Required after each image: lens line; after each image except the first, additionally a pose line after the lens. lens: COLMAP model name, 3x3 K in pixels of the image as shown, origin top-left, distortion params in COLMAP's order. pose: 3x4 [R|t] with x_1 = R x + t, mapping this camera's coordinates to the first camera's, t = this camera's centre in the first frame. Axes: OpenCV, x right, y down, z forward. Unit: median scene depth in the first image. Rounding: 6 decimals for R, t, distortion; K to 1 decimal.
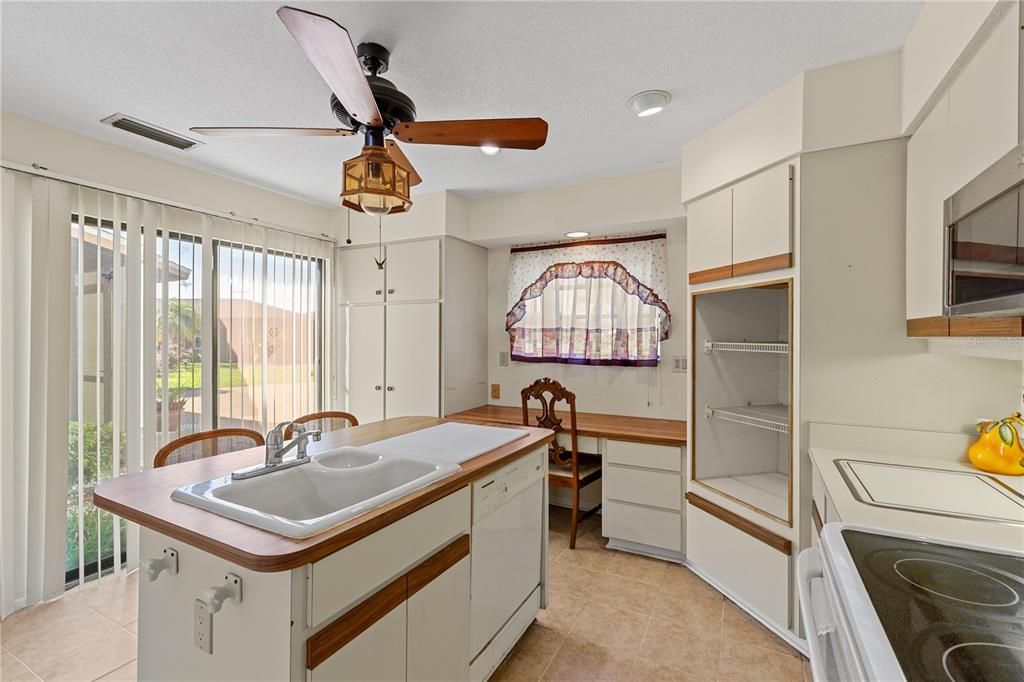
lens RADIAL K [[458.4, 0, 509.7], [0, 458.4, 334.5], [0, 0, 1]] dist [0.007873, 0.000196]
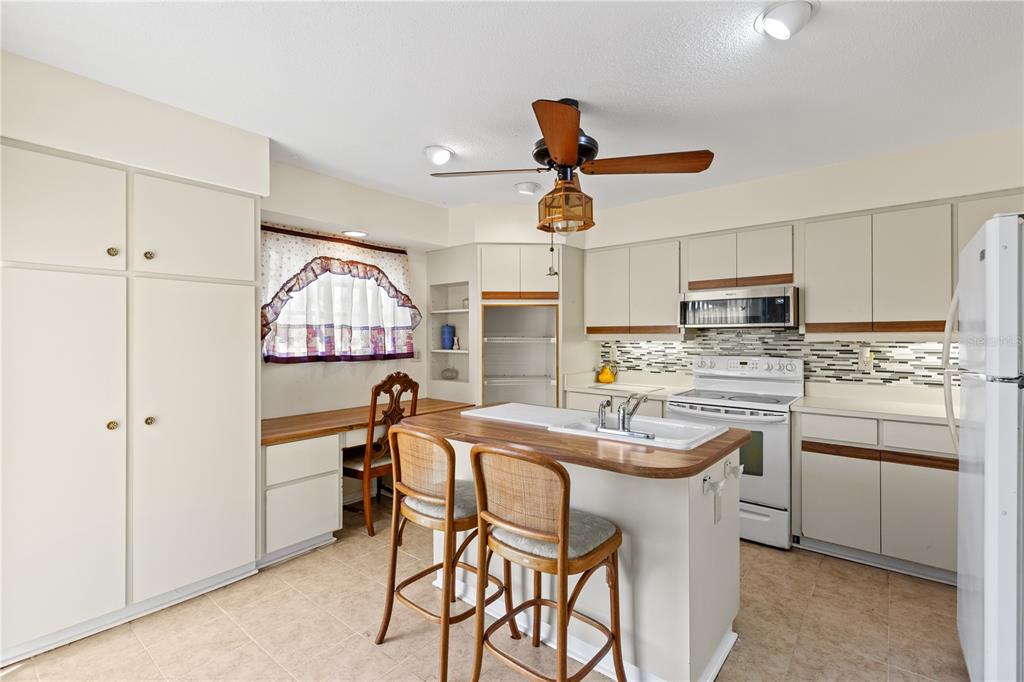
lens RADIAL K [[458.4, 0, 517.8], [0, 458.4, 339.2], [0, 0, 1]] dist [0.007873, 0.000196]
pose [[0.196941, -0.005449, 0.980400, -0.892109], [-0.002690, 0.999978, 0.006098, 0.010661], [-0.980412, -0.003839, 0.196922, 0.502537]]
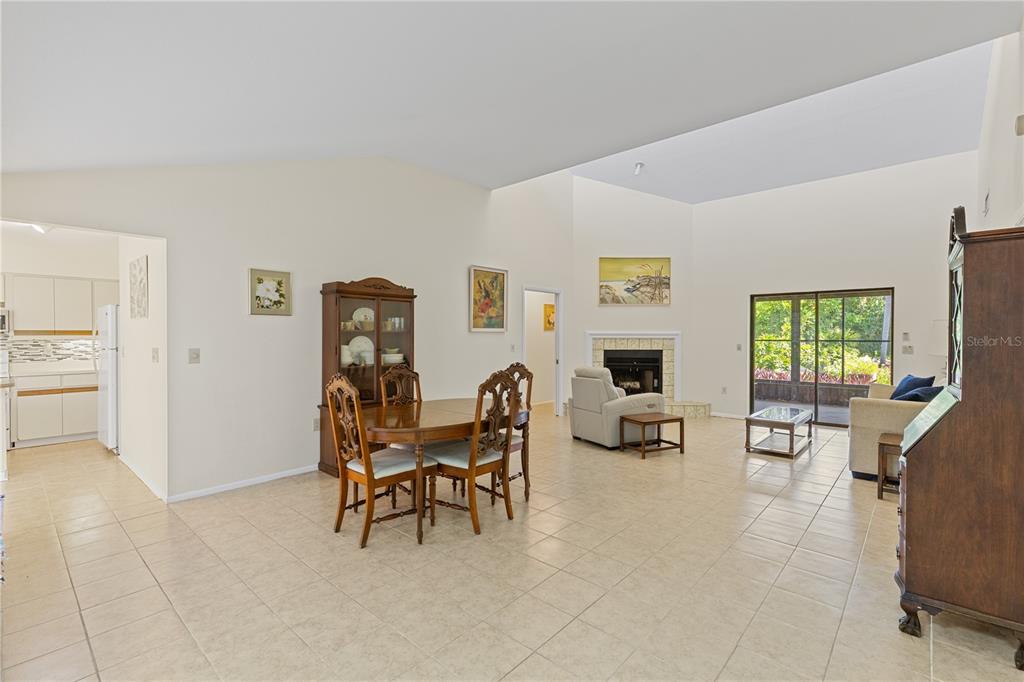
lens RADIAL K [[458.4, 0, 517.7], [0, 458.4, 334.2], [0, 0, 1]] dist [0.007873, 0.000196]
pose [[-0.972339, 0.002979, 0.233555, -2.198033], [0.002308, 0.999992, -0.003145, 0.006872], [-0.233563, -0.002519, -0.972338, 1.429853]]
